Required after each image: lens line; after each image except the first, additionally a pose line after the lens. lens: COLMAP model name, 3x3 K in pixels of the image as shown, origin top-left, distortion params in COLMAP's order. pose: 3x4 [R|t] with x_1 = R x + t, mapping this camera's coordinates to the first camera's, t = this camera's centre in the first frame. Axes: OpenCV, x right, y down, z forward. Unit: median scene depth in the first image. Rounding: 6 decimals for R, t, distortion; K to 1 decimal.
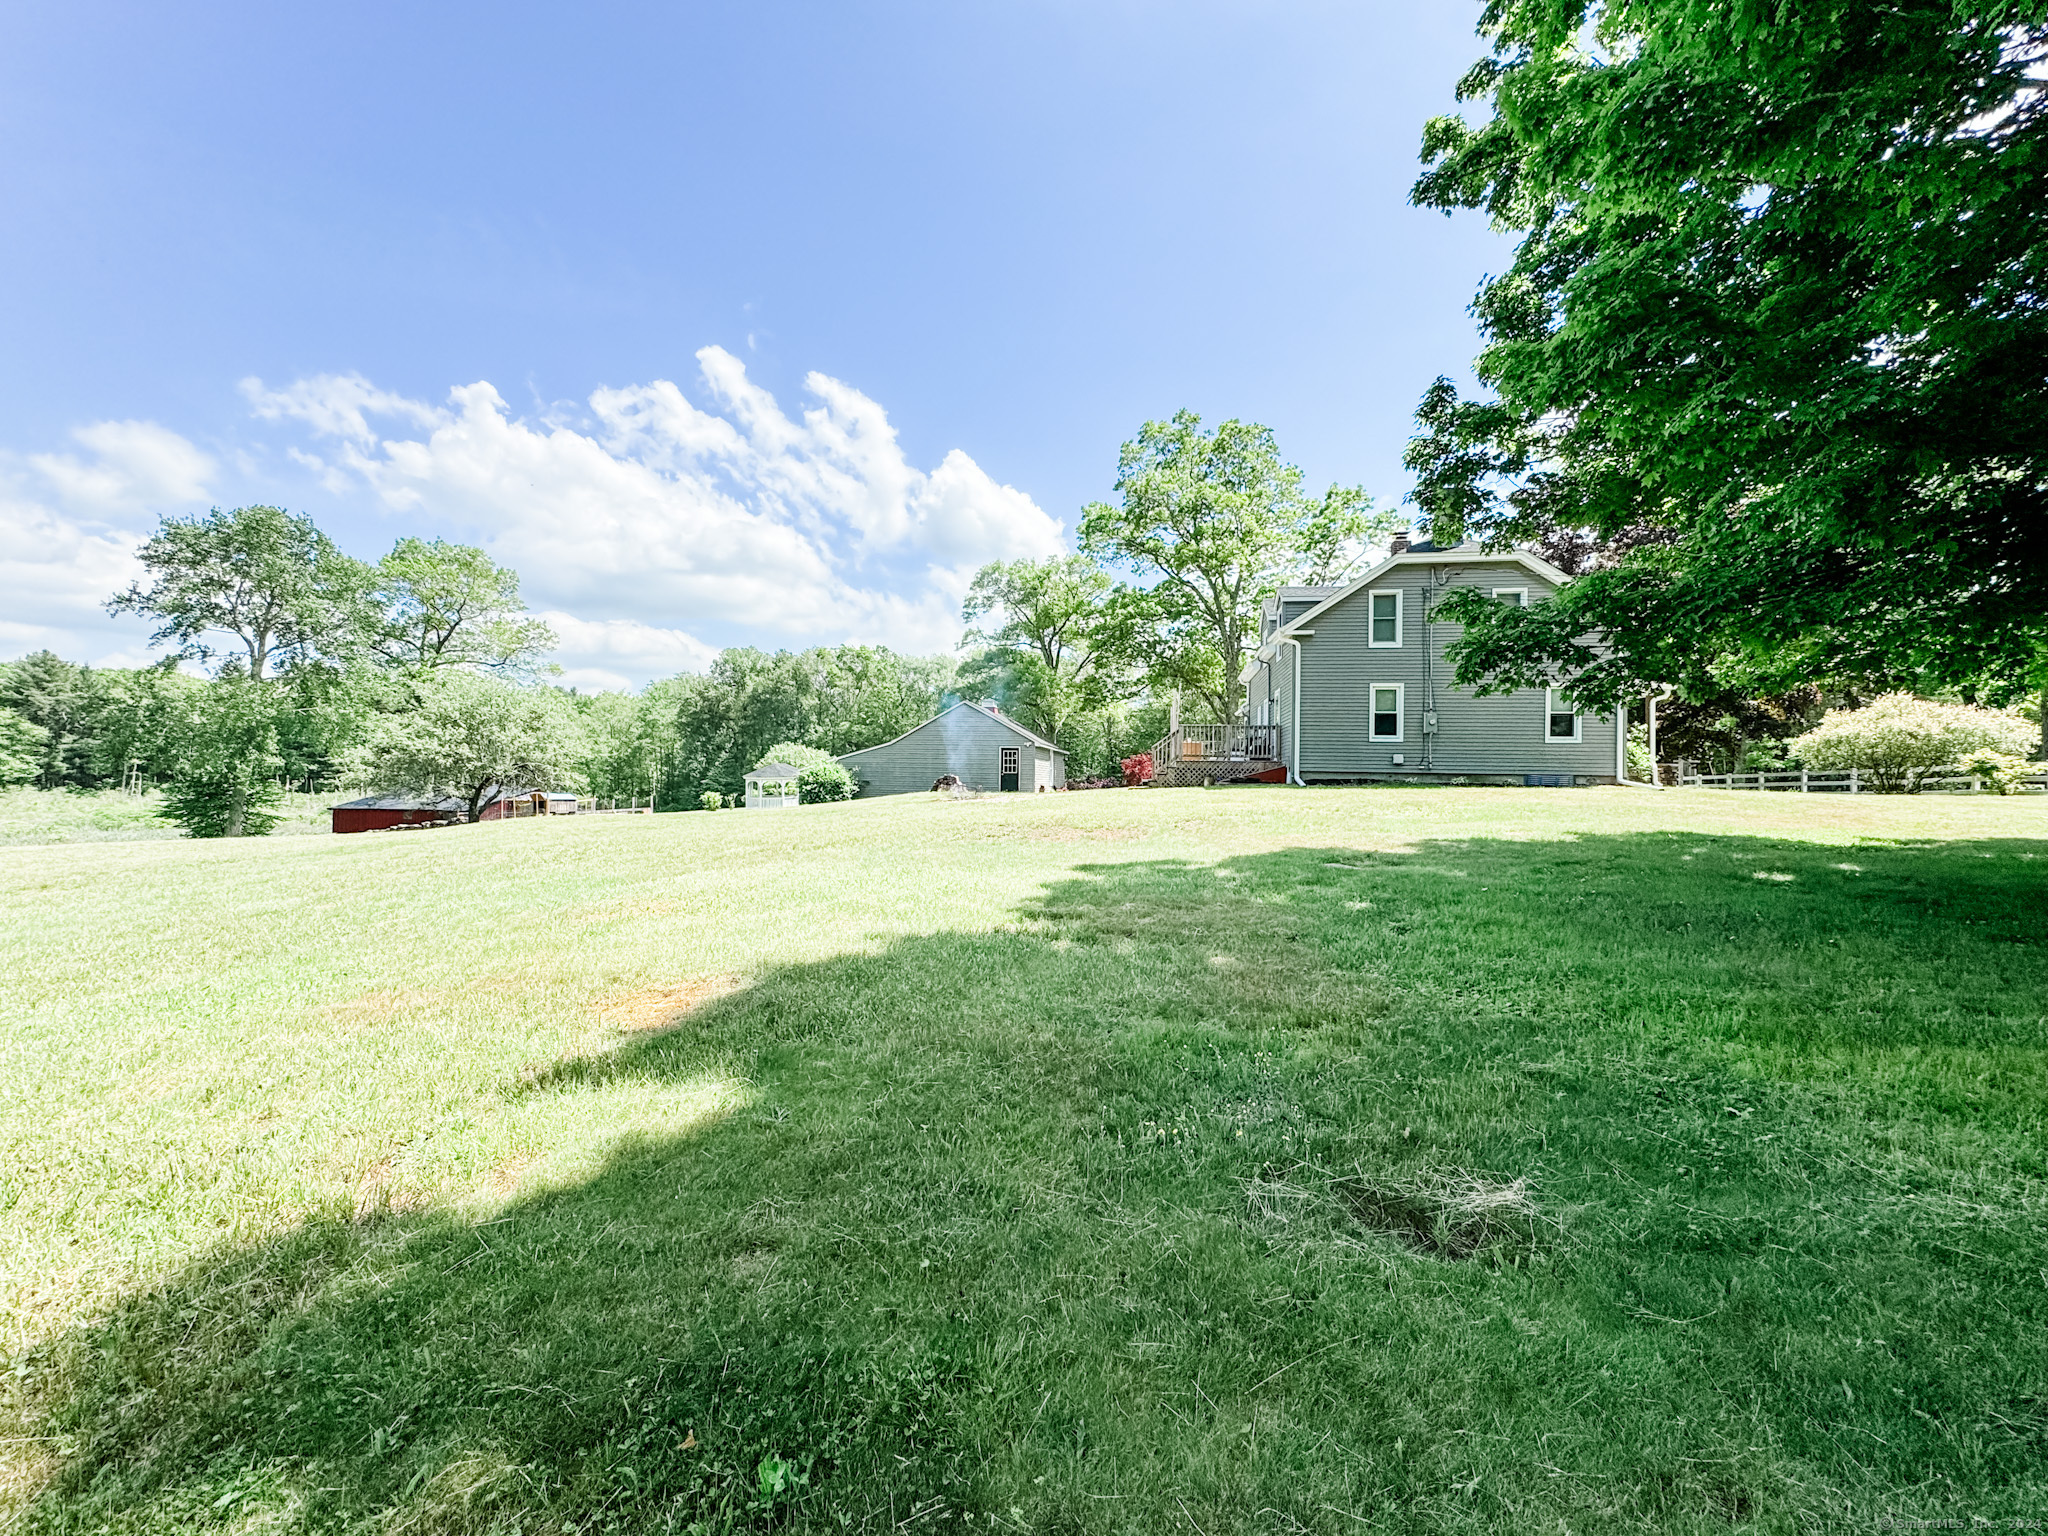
lens RADIAL K [[827.2, 0, 1026.0], [0, 827.2, 773.2], [0, 0, 1]] dist [-0.000187, 0.000245]
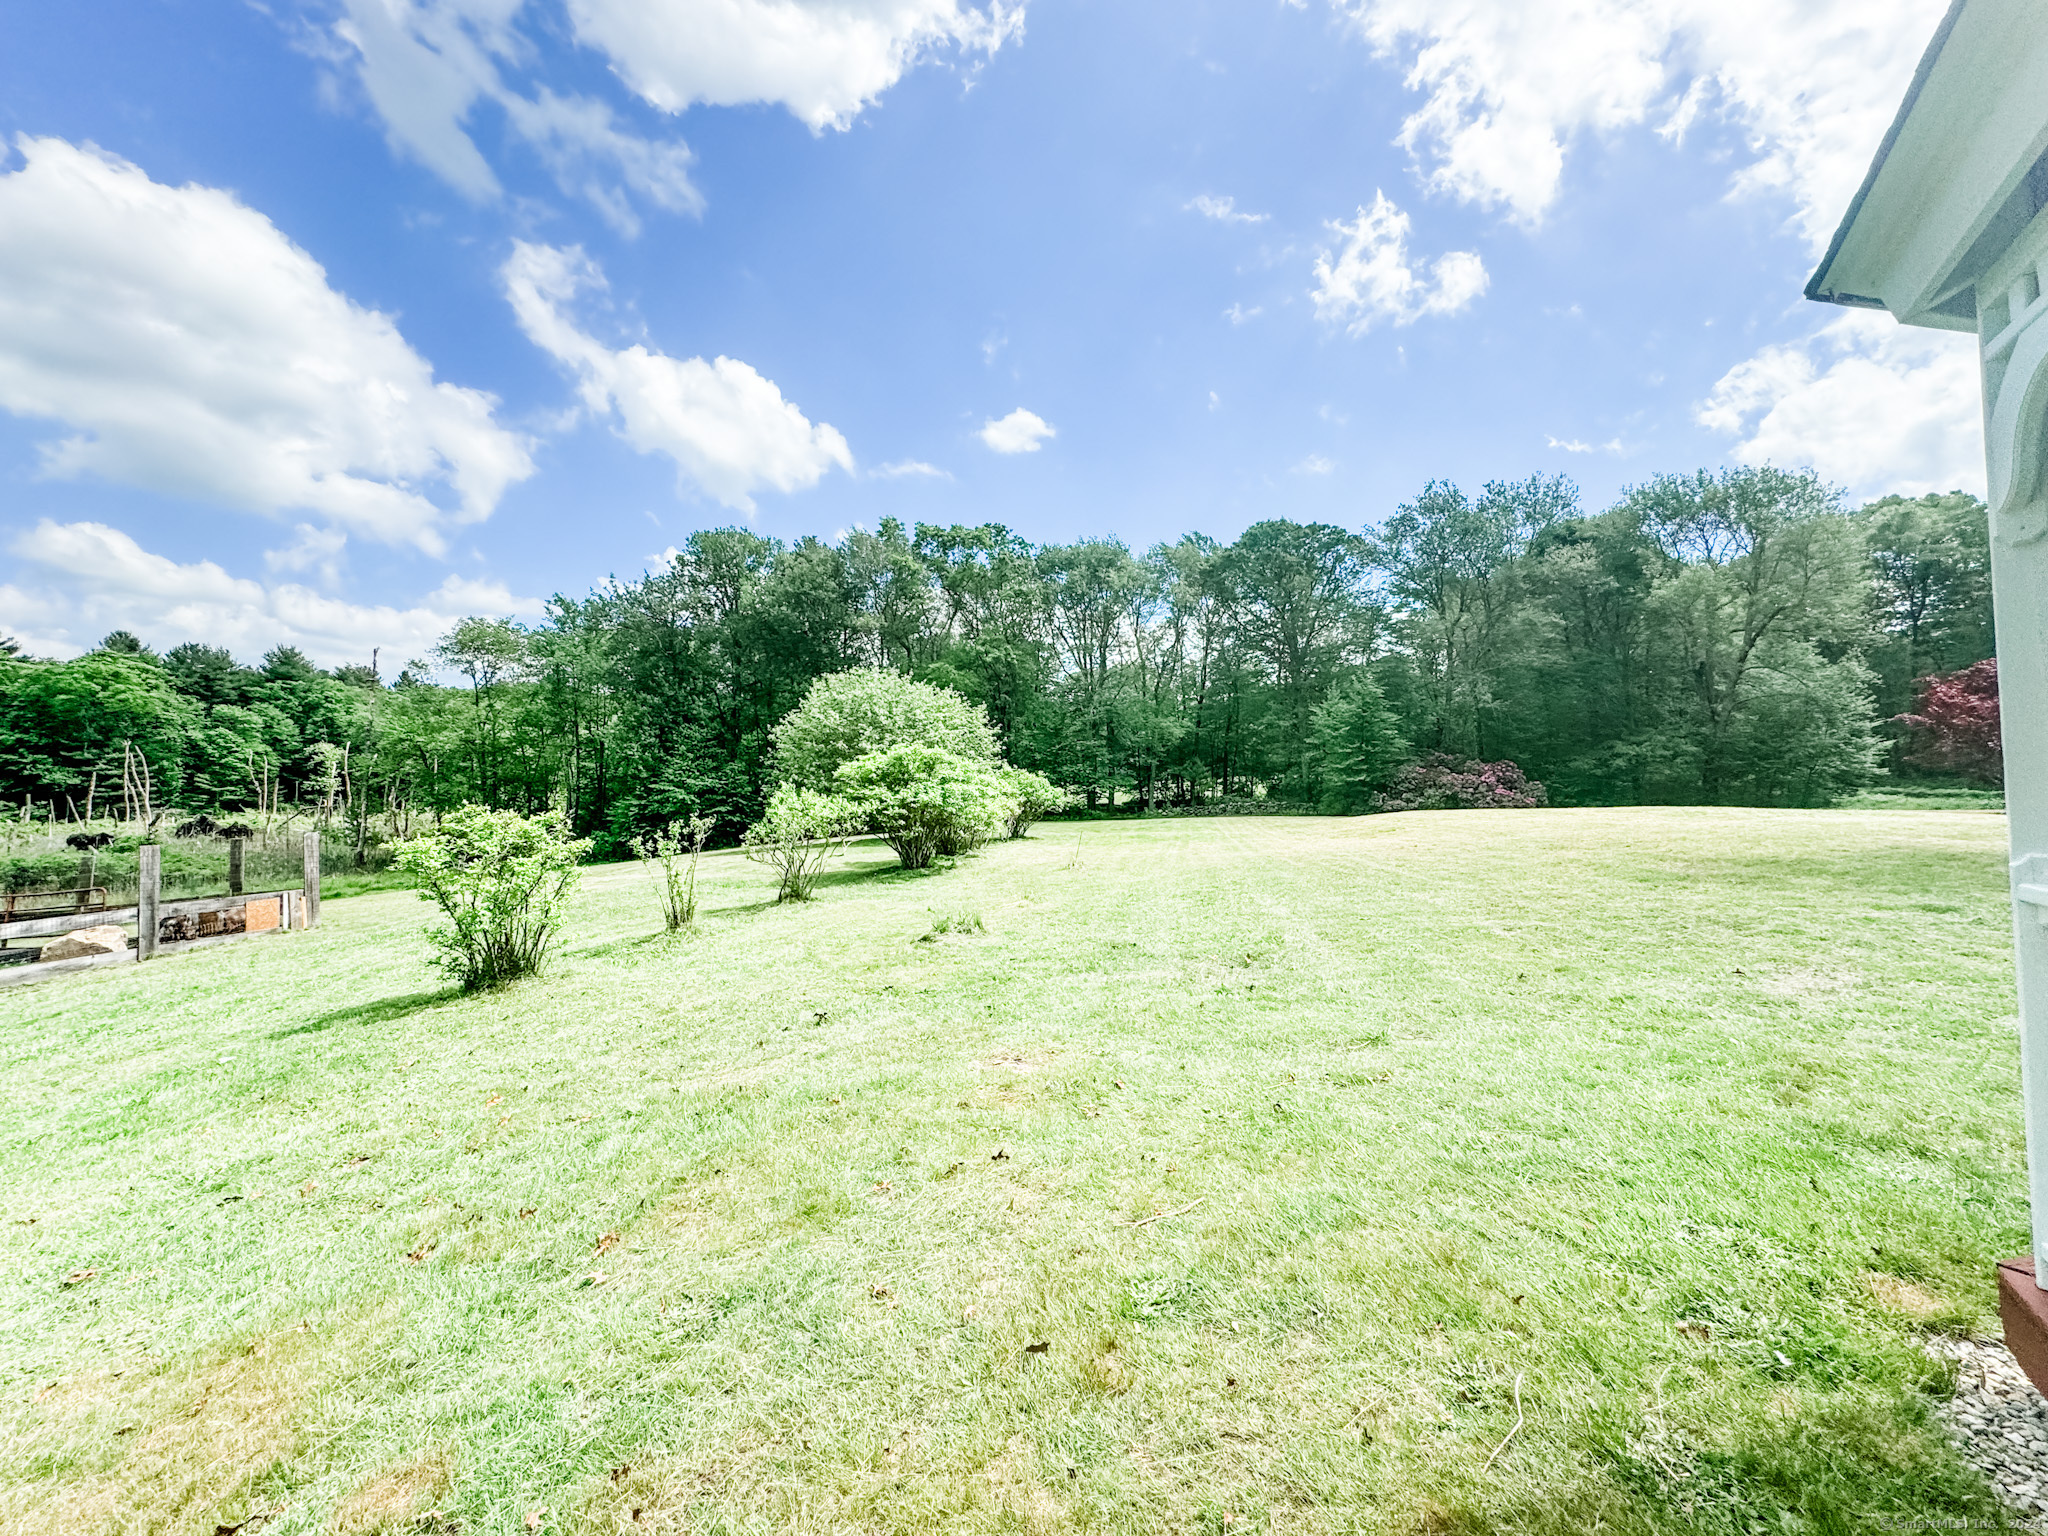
lens RADIAL K [[841.5, 0, 1002.9], [0, 841.5, 745.4], [0, 0, 1]] dist [0.024066, 0.000191]
pose [[0.999549, -0.023092, -0.019222, -0.304820], [0.022293, 0.998919, -0.040786, 0.018757], [0.020143, 0.040340, 0.998983, 0.883477]]
